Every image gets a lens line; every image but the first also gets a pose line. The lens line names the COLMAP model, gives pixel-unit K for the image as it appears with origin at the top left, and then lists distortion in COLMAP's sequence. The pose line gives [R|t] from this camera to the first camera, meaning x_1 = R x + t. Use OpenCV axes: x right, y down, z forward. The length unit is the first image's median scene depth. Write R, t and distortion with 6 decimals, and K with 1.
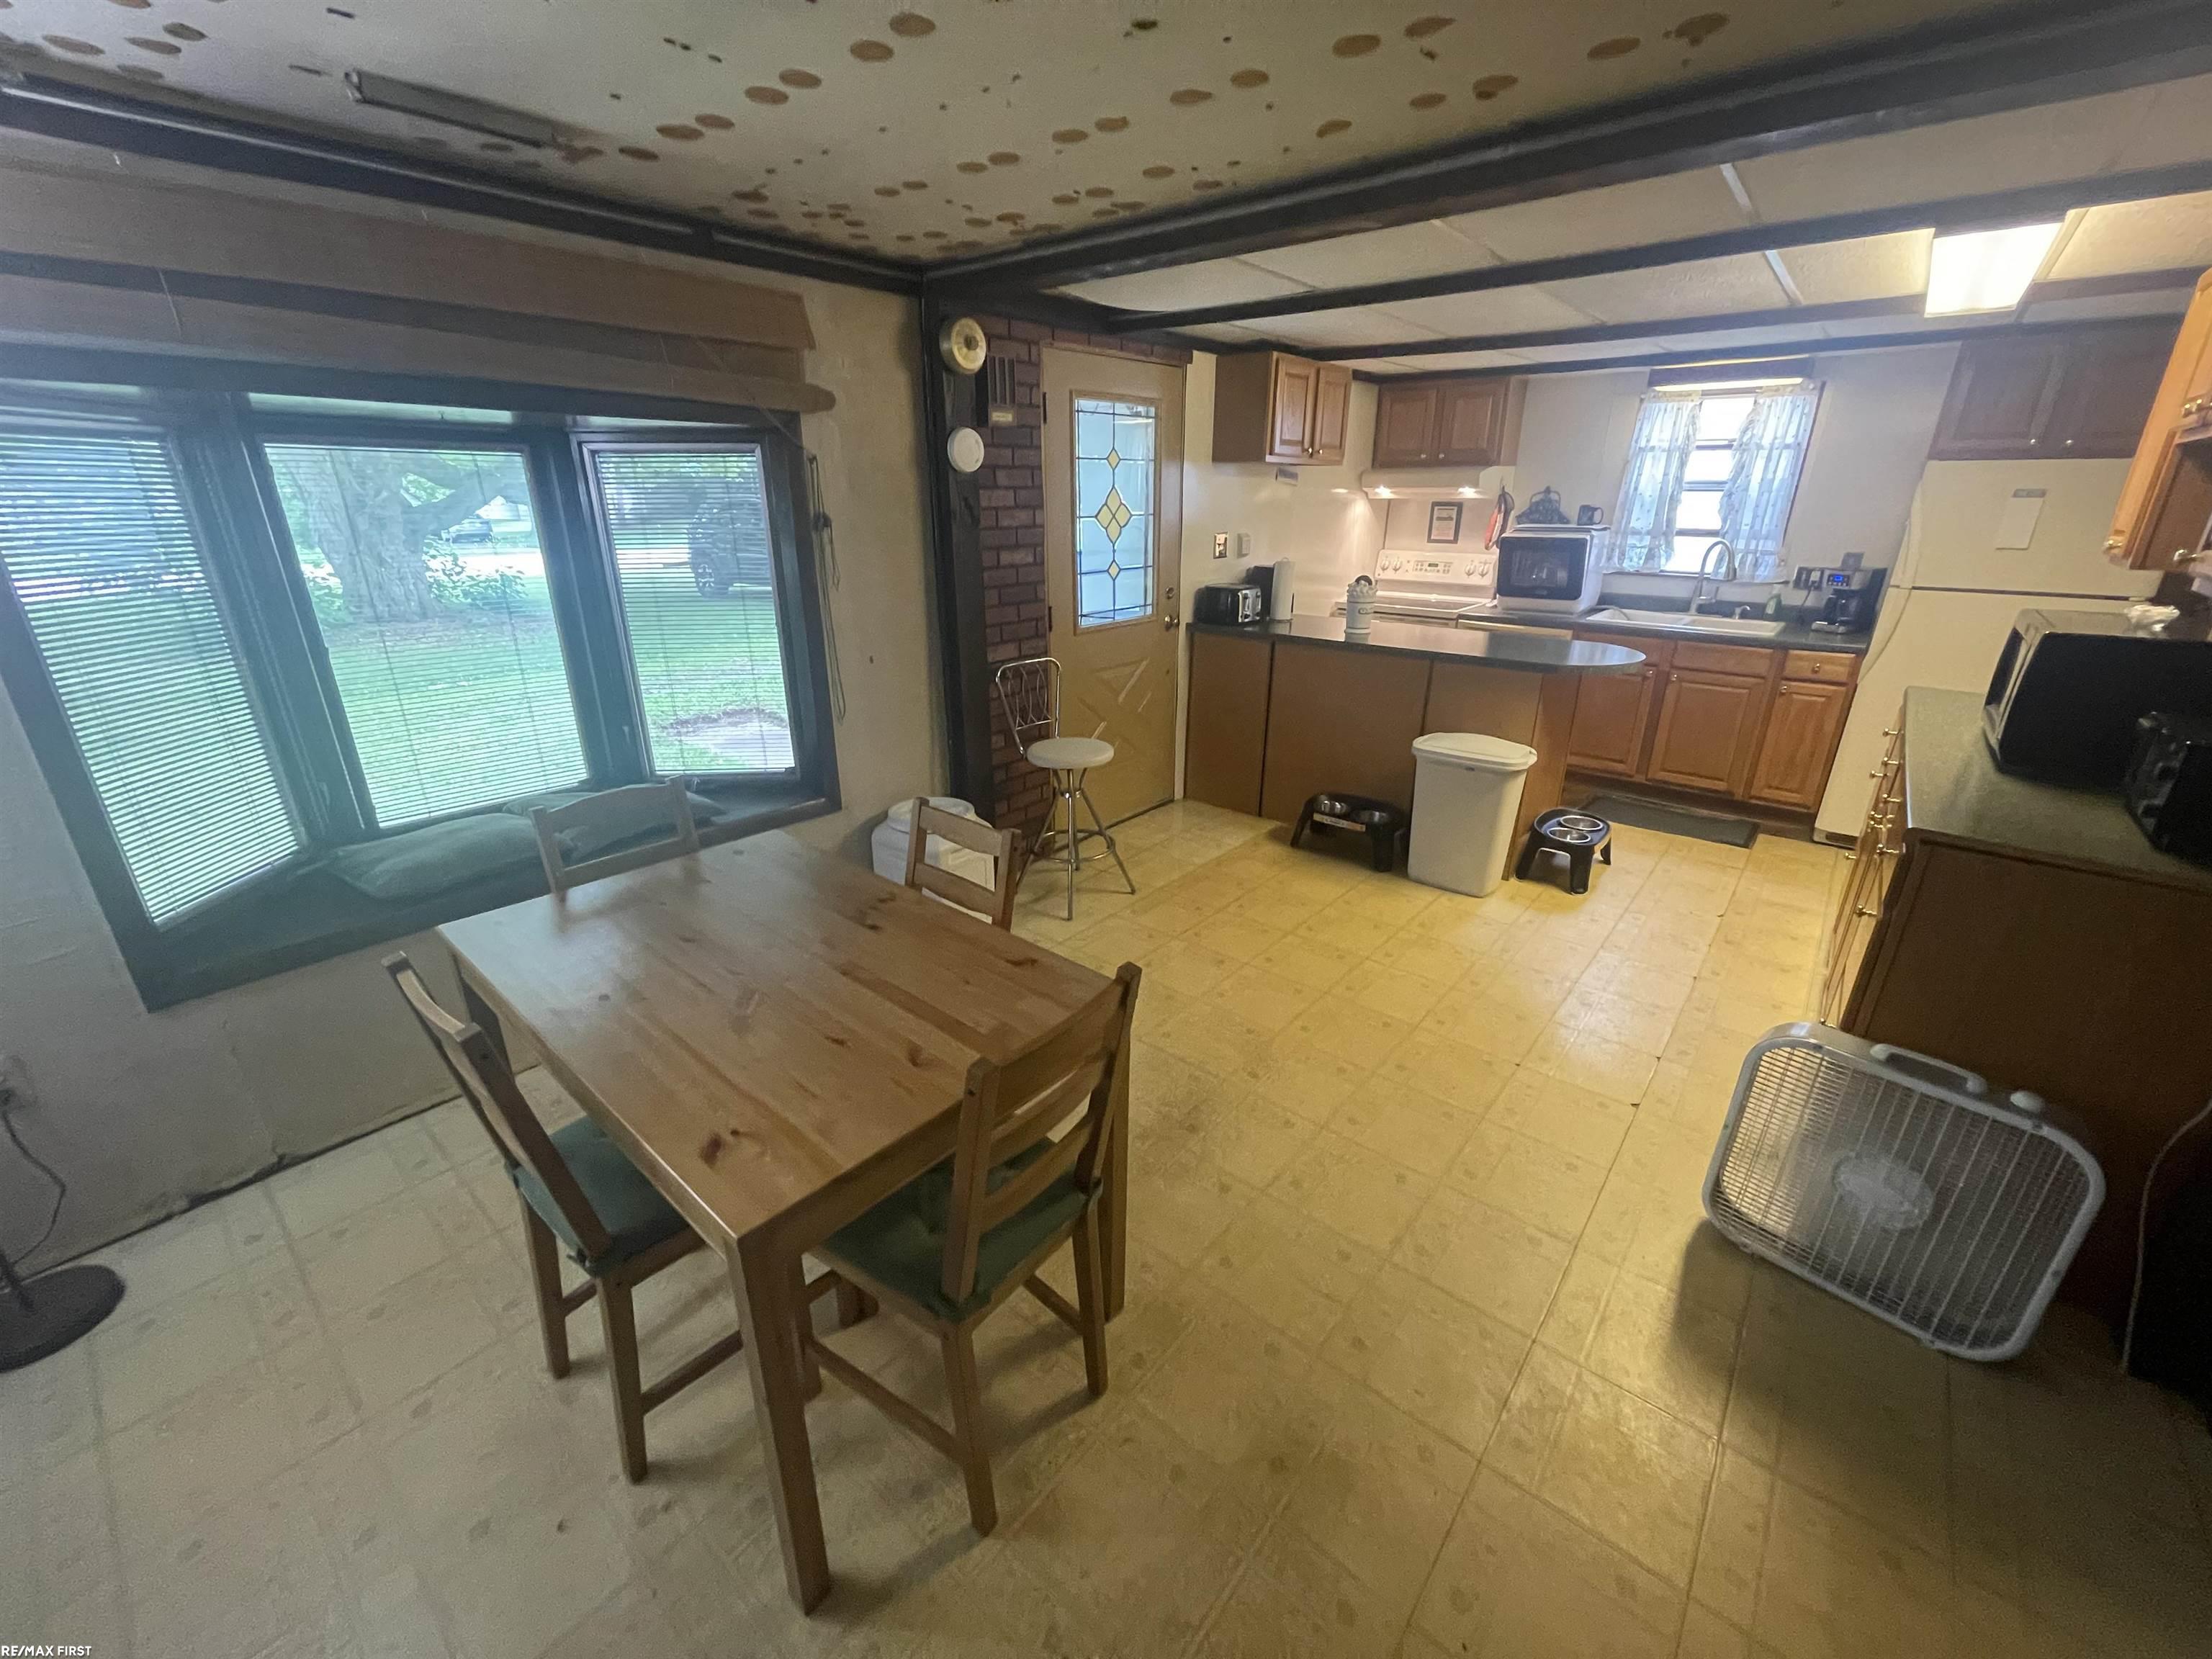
lens RADIAL K [[896.9, 0, 1105.3], [0, 896.9, 835.9], [0, 0, 1]] dist [0.000388, 0.000340]
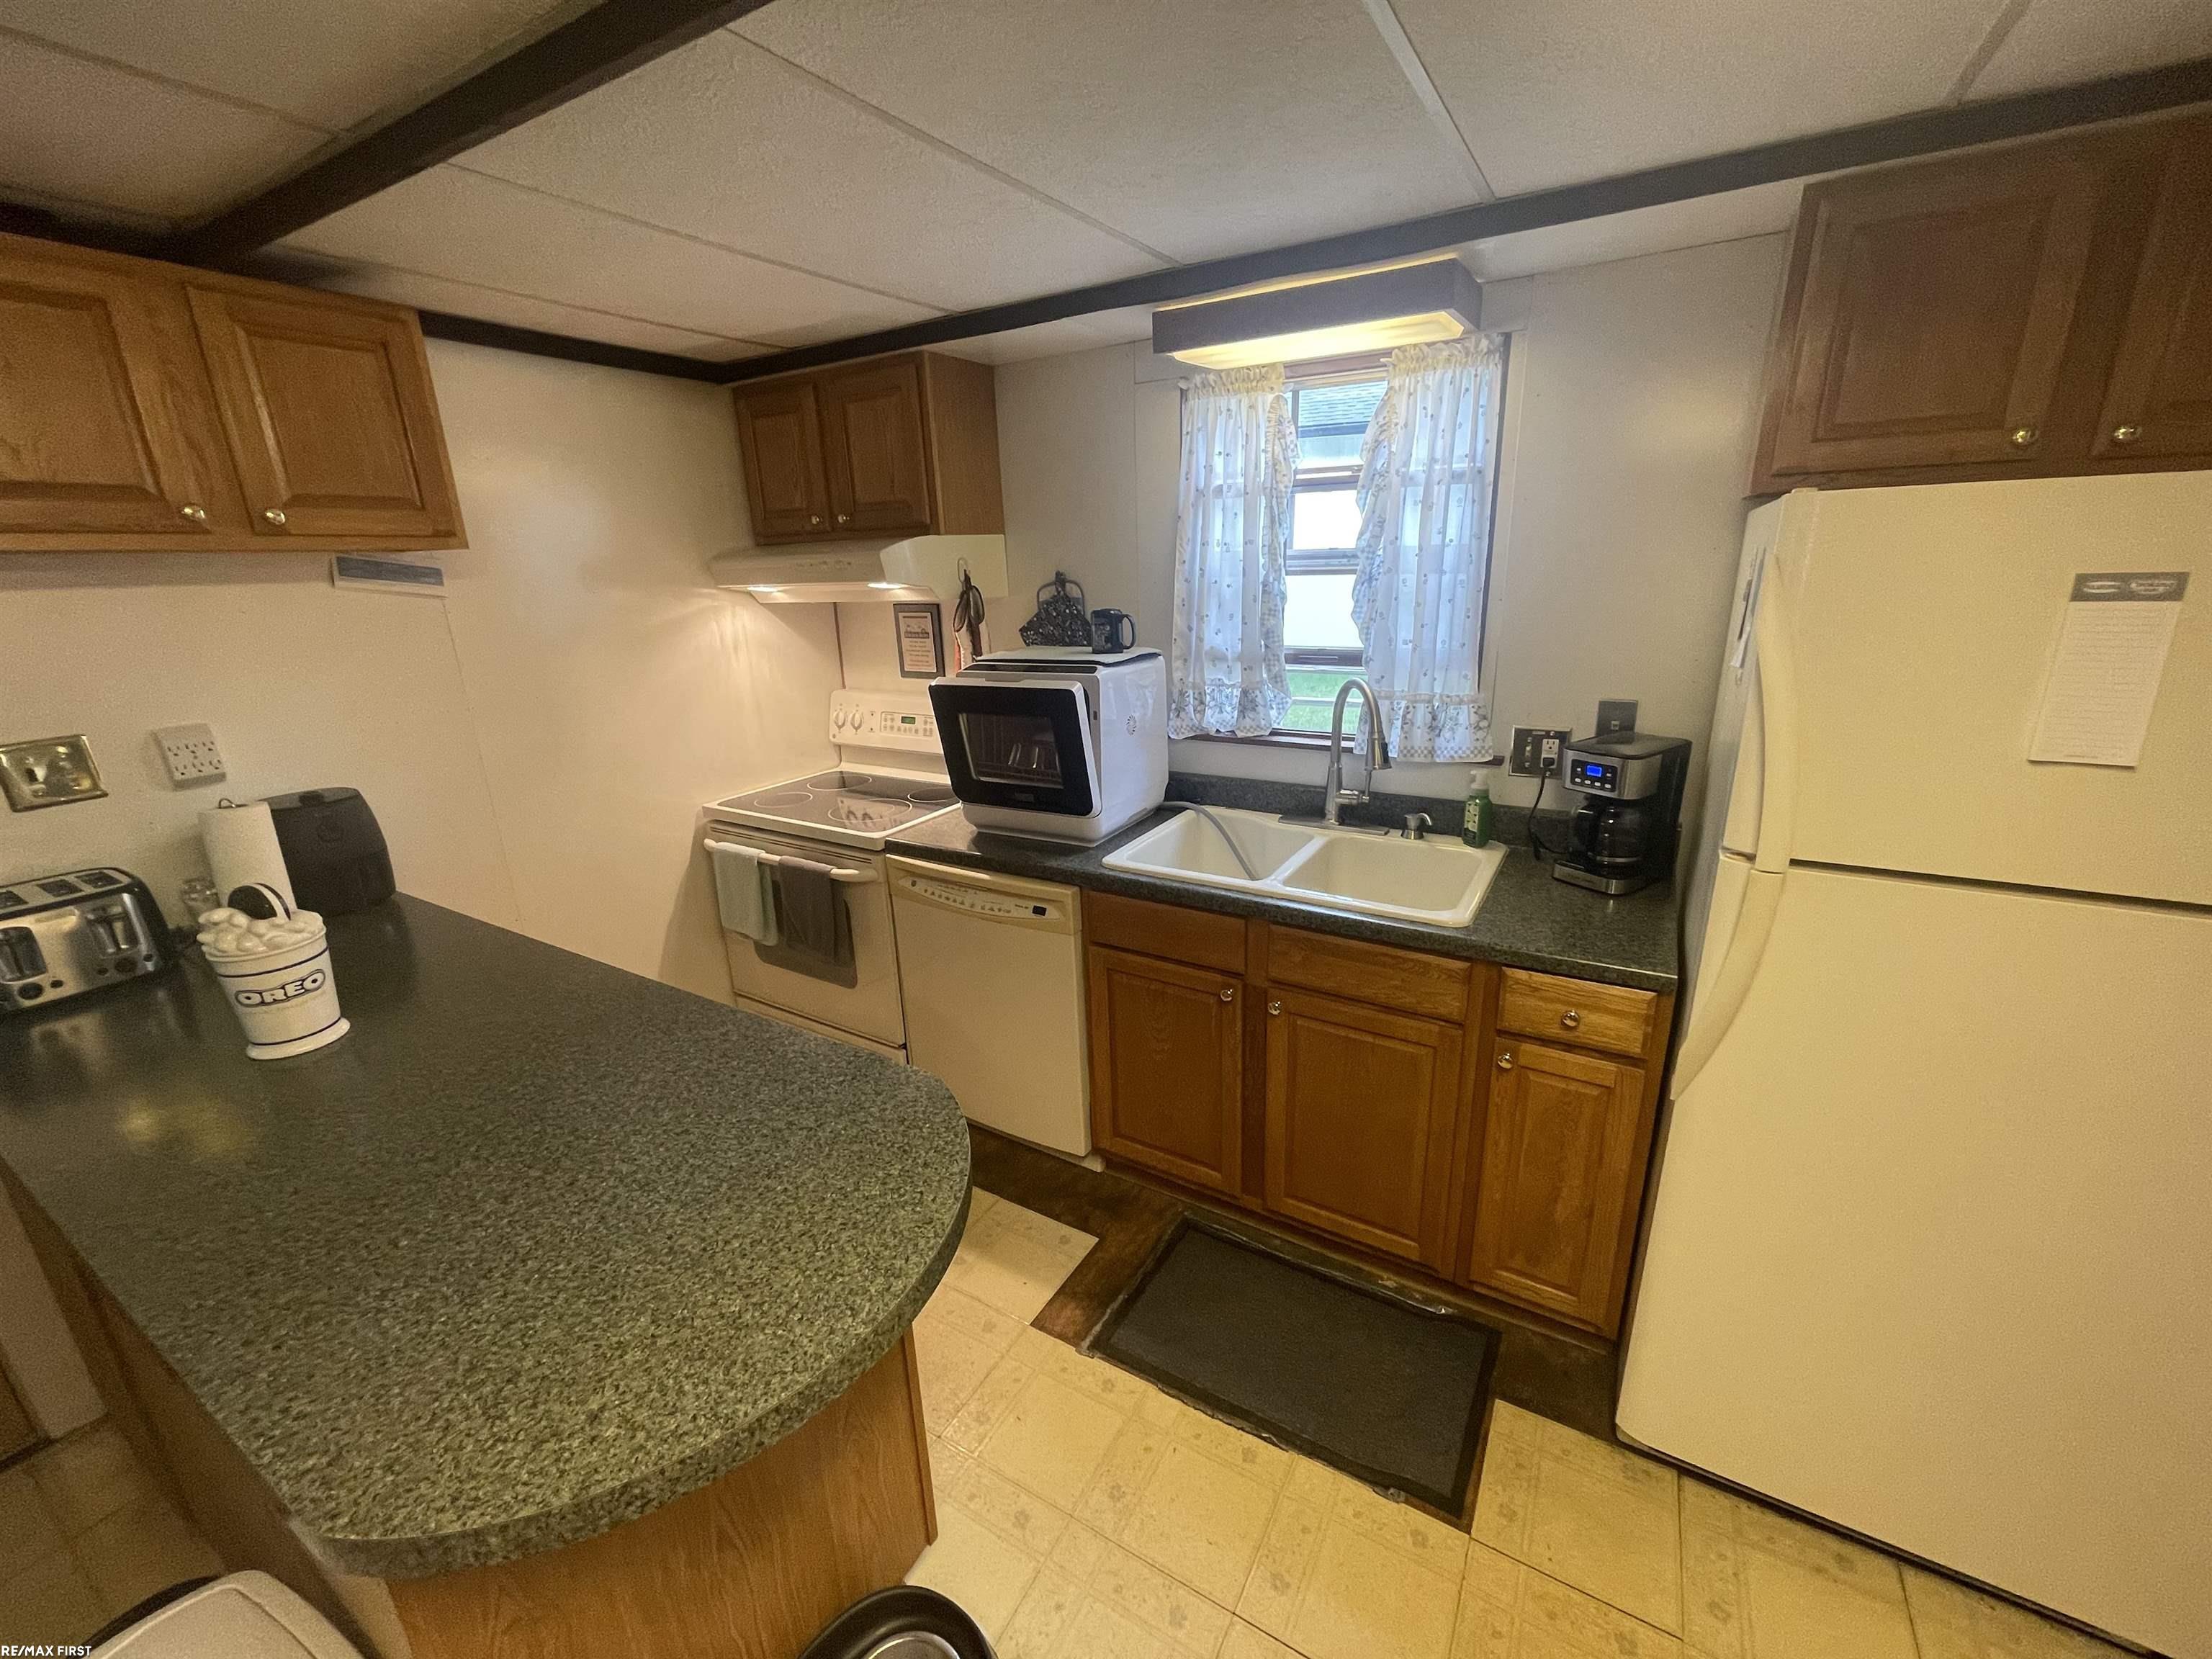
lens RADIAL K [[885.6, 0, 1111.3], [0, 885.6, 826.1], [0, 0, 1]] dist [0.001454, 0.000134]
pose [[0.986130, -0.082186, 0.144201, 0.486900], [0.092353, 0.993584, -0.065279, -0.234531], [-0.137911, 0.077691, 0.987393, 0.569314]]
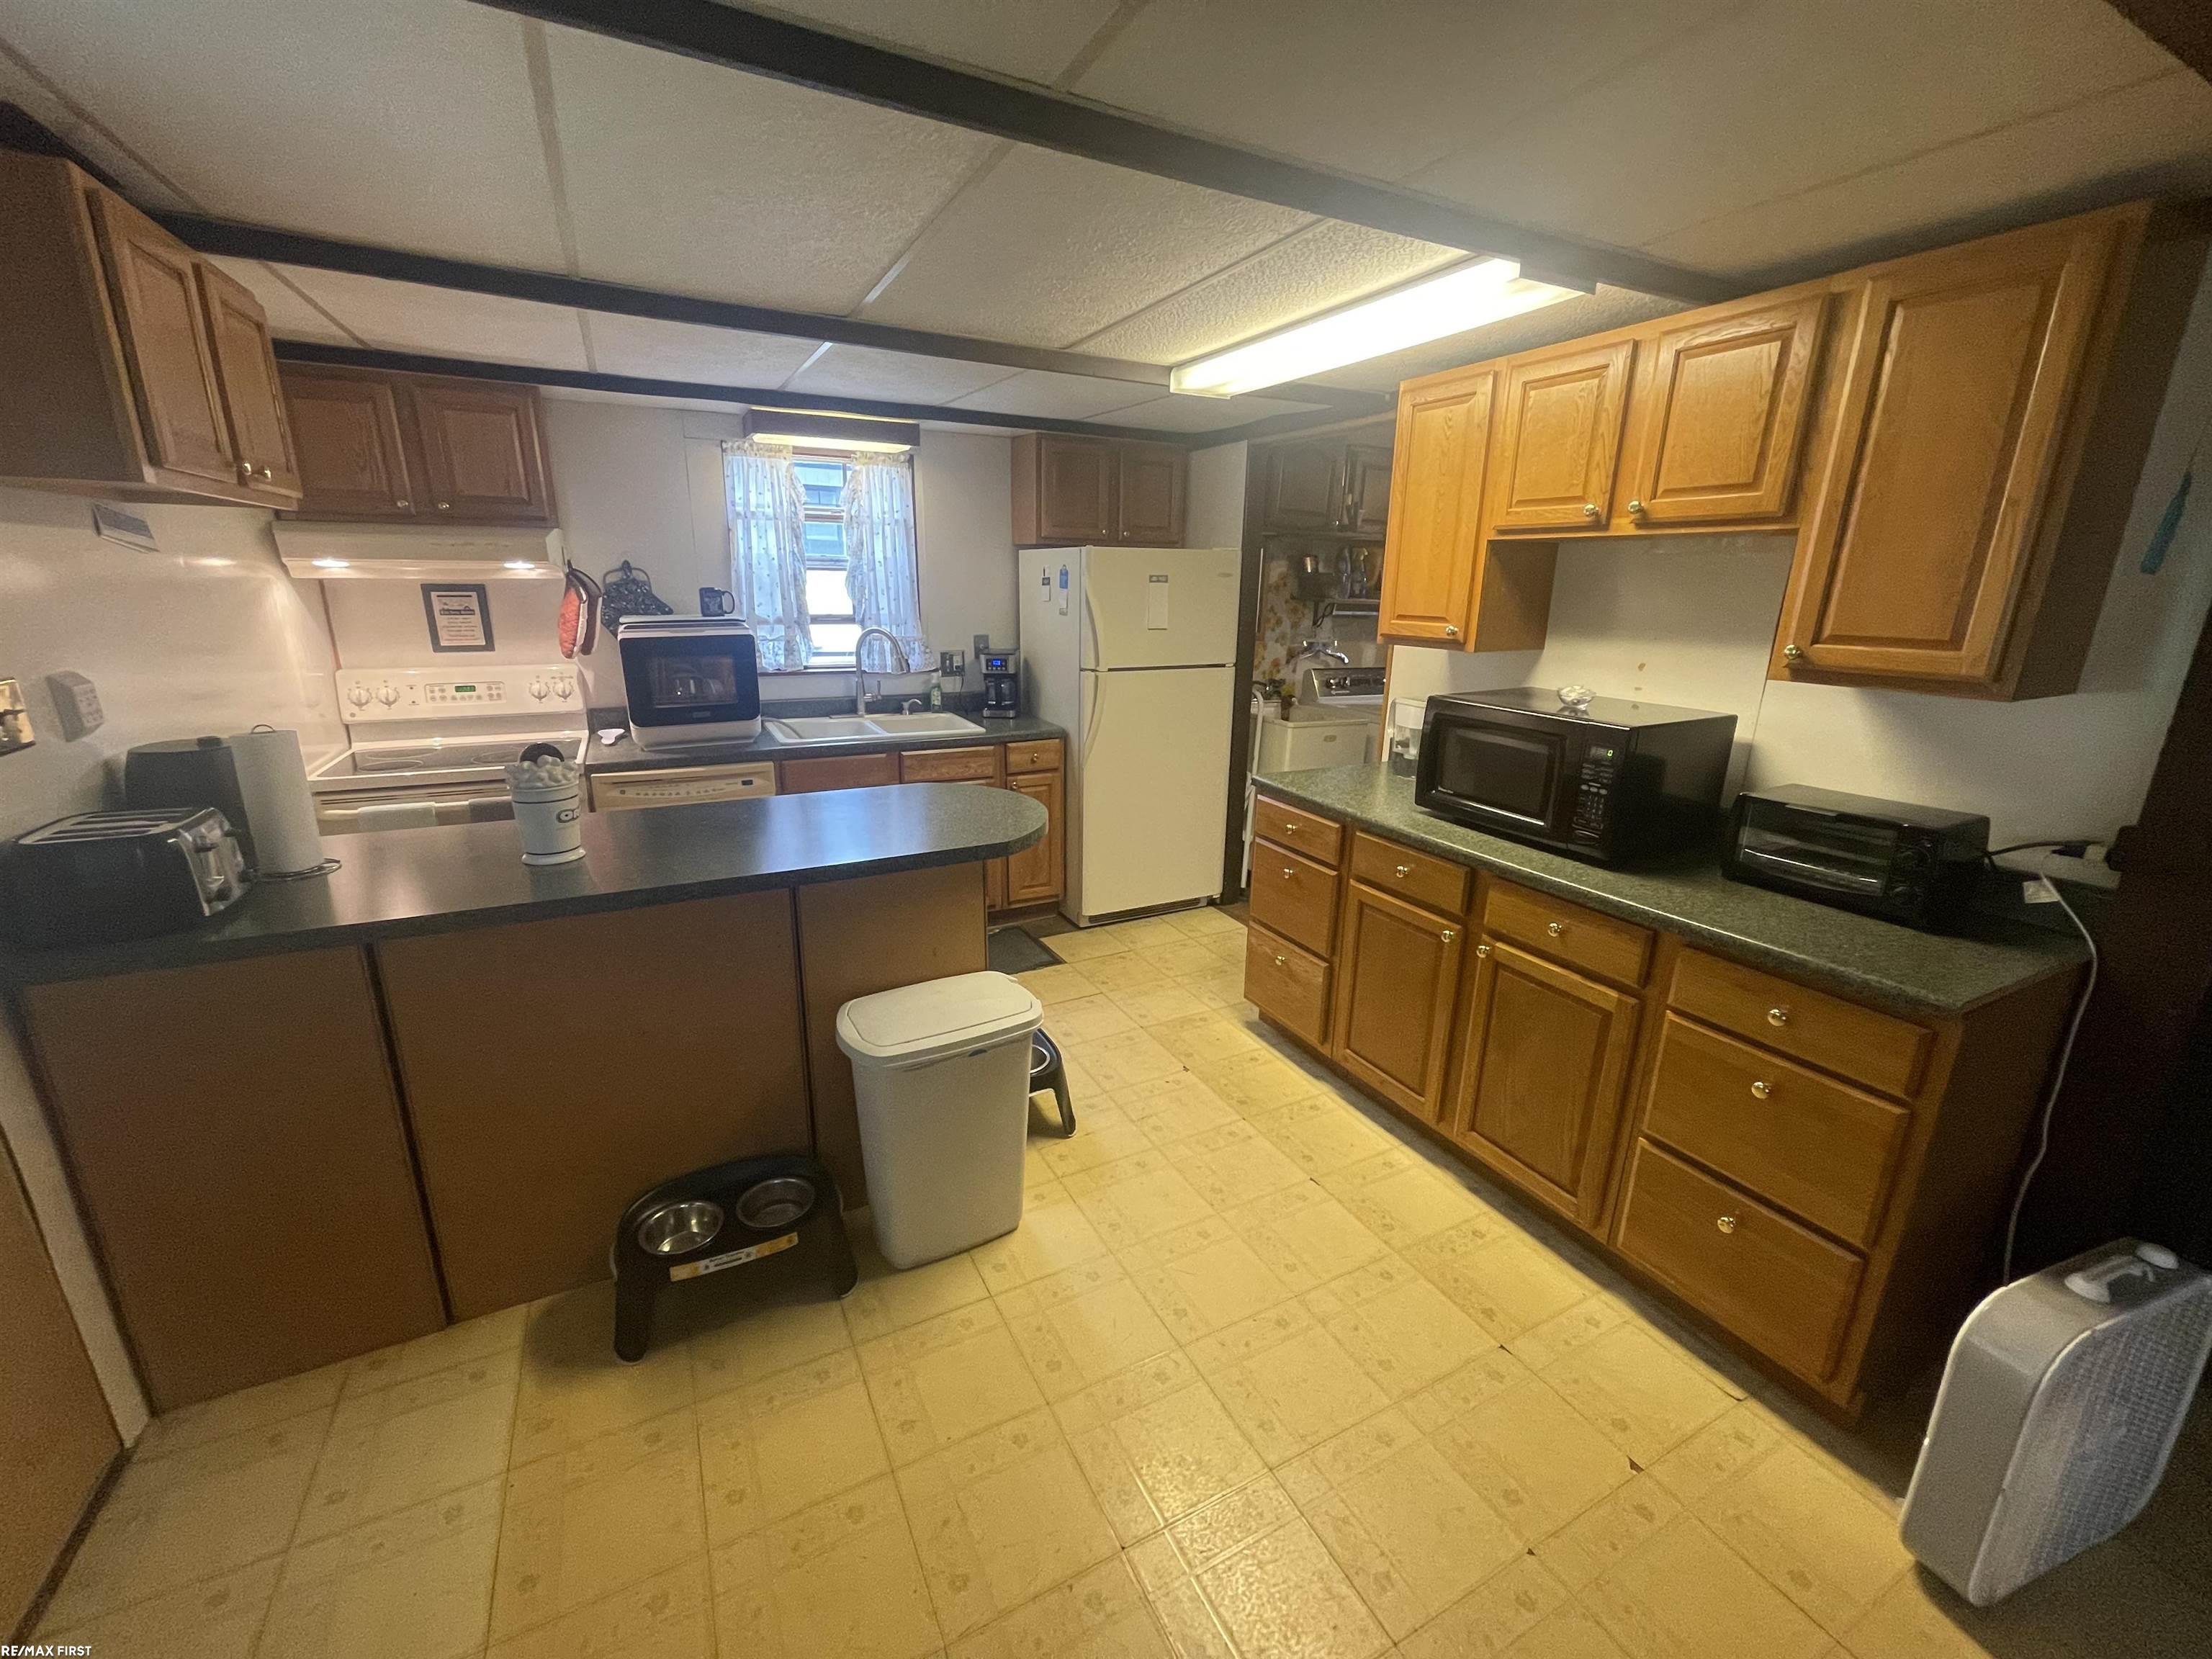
lens RADIAL K [[896.9, 0, 1105.3], [0, 896.9, 835.9], [0, 0, 1]] dist [0.000388, 0.000340]
pose [[0.382536, -0.258202, 0.887129, -0.024545], [0.318681, 0.938109, 0.135623, -0.190299], [-0.867242, 0.230831, 0.441144, 0.482874]]
